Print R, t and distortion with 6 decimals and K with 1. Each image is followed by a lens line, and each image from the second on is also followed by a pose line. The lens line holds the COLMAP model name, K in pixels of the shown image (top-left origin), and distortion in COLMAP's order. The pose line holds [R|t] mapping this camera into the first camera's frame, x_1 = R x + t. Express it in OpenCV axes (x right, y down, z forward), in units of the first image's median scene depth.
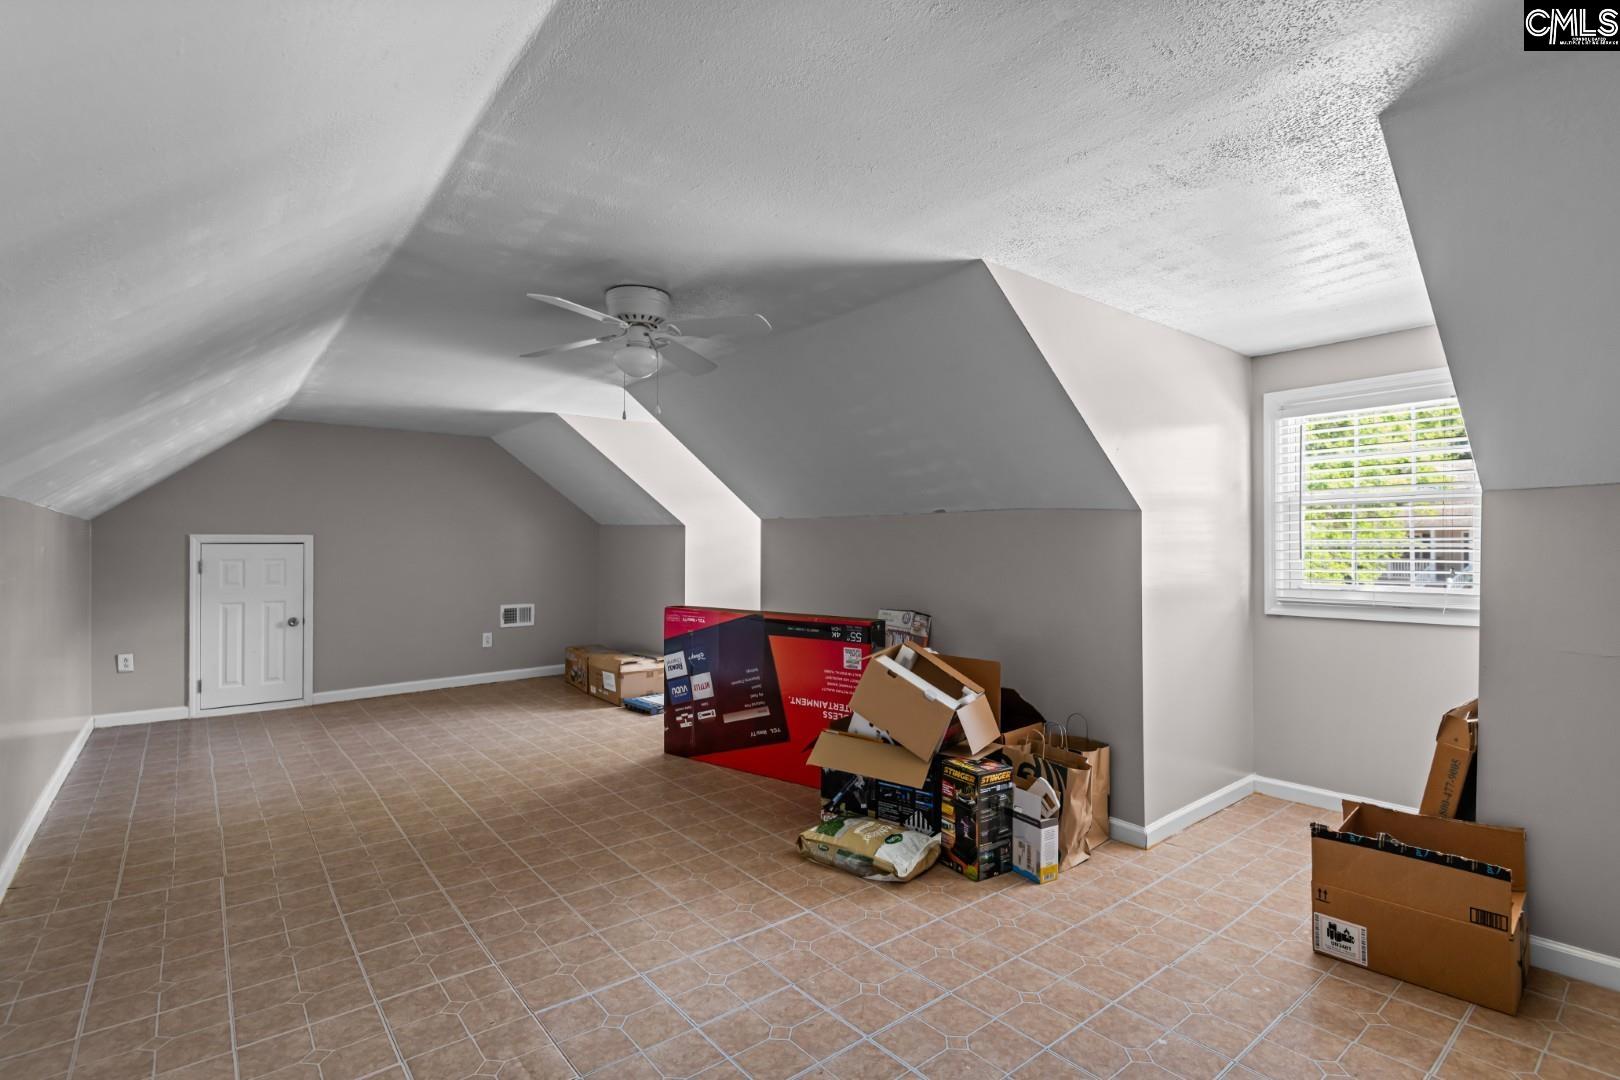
lens RADIAL K [[765.1, 0, 812.4], [0, 765.1, 536.3], [0, 0, 1]] dist [0.013890, -0.006509]
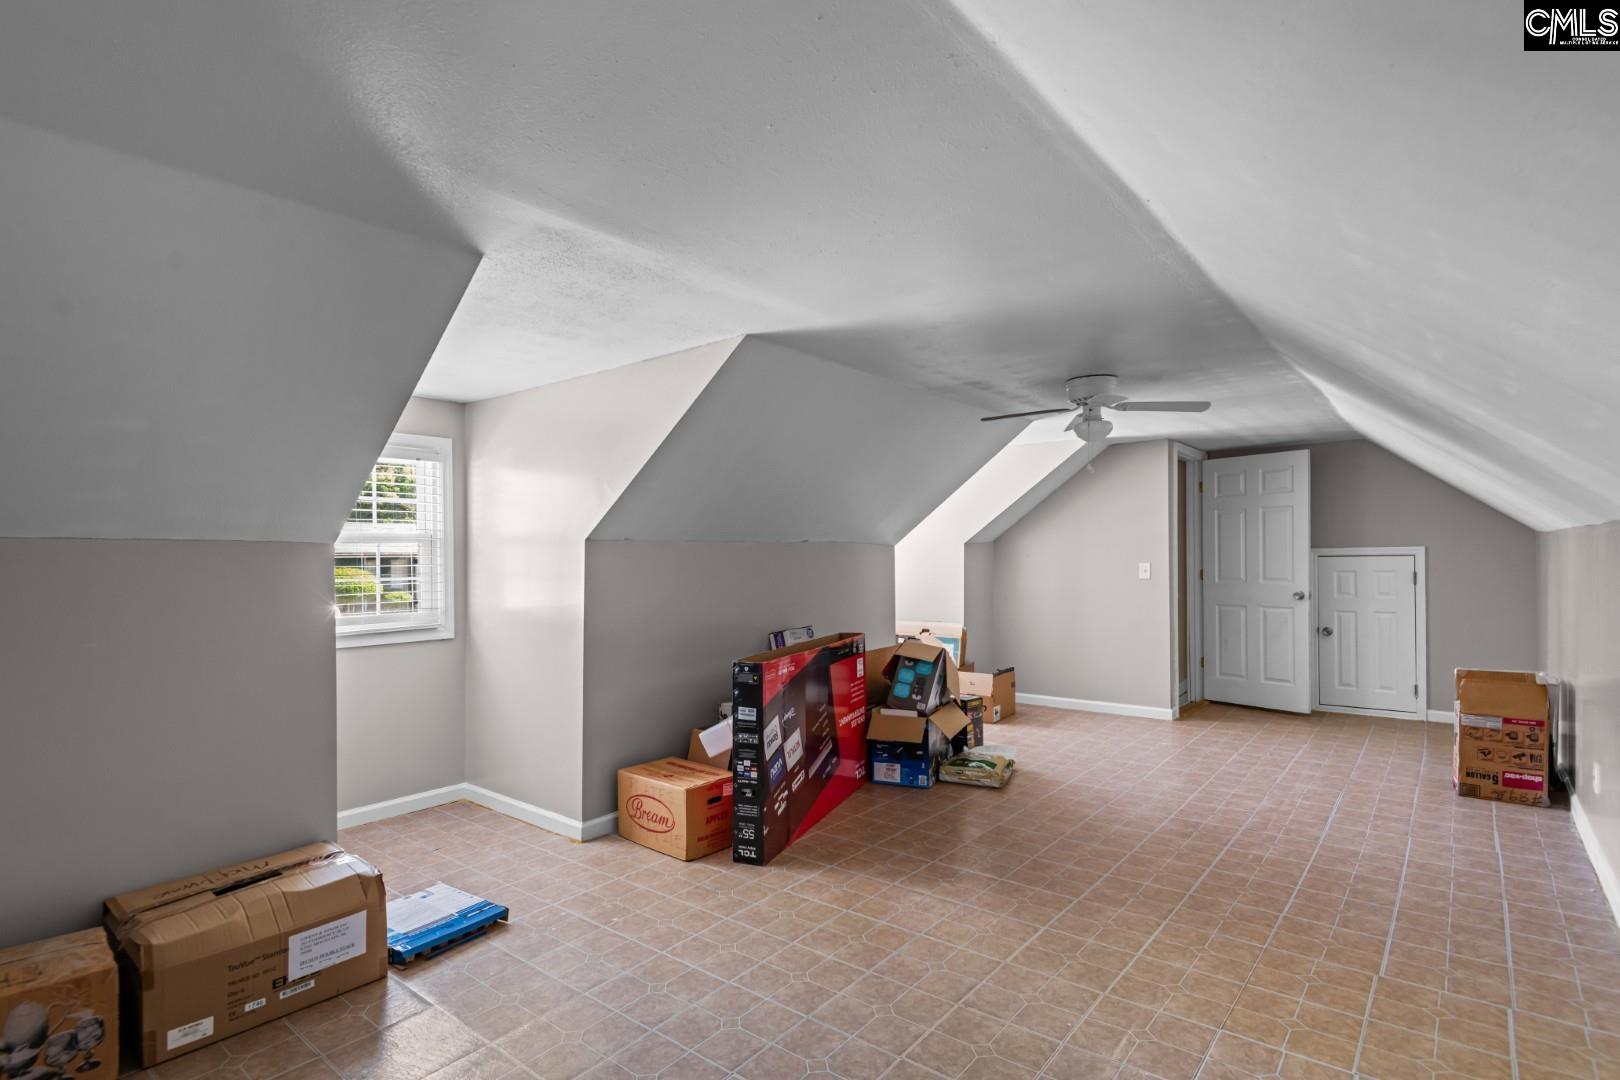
lens RADIAL K [[765.1, 0, 813.0], [0, 765.1, 549.7], [0, 0, 1]] dist [0.013890, -0.006509]
pose [[-0.186771, 0.008284, 0.982369, -1.477704], [0.005343, 0.999958, -0.007416, -0.015182], [-0.982389, 0.003863, -0.186807, 1.761173]]
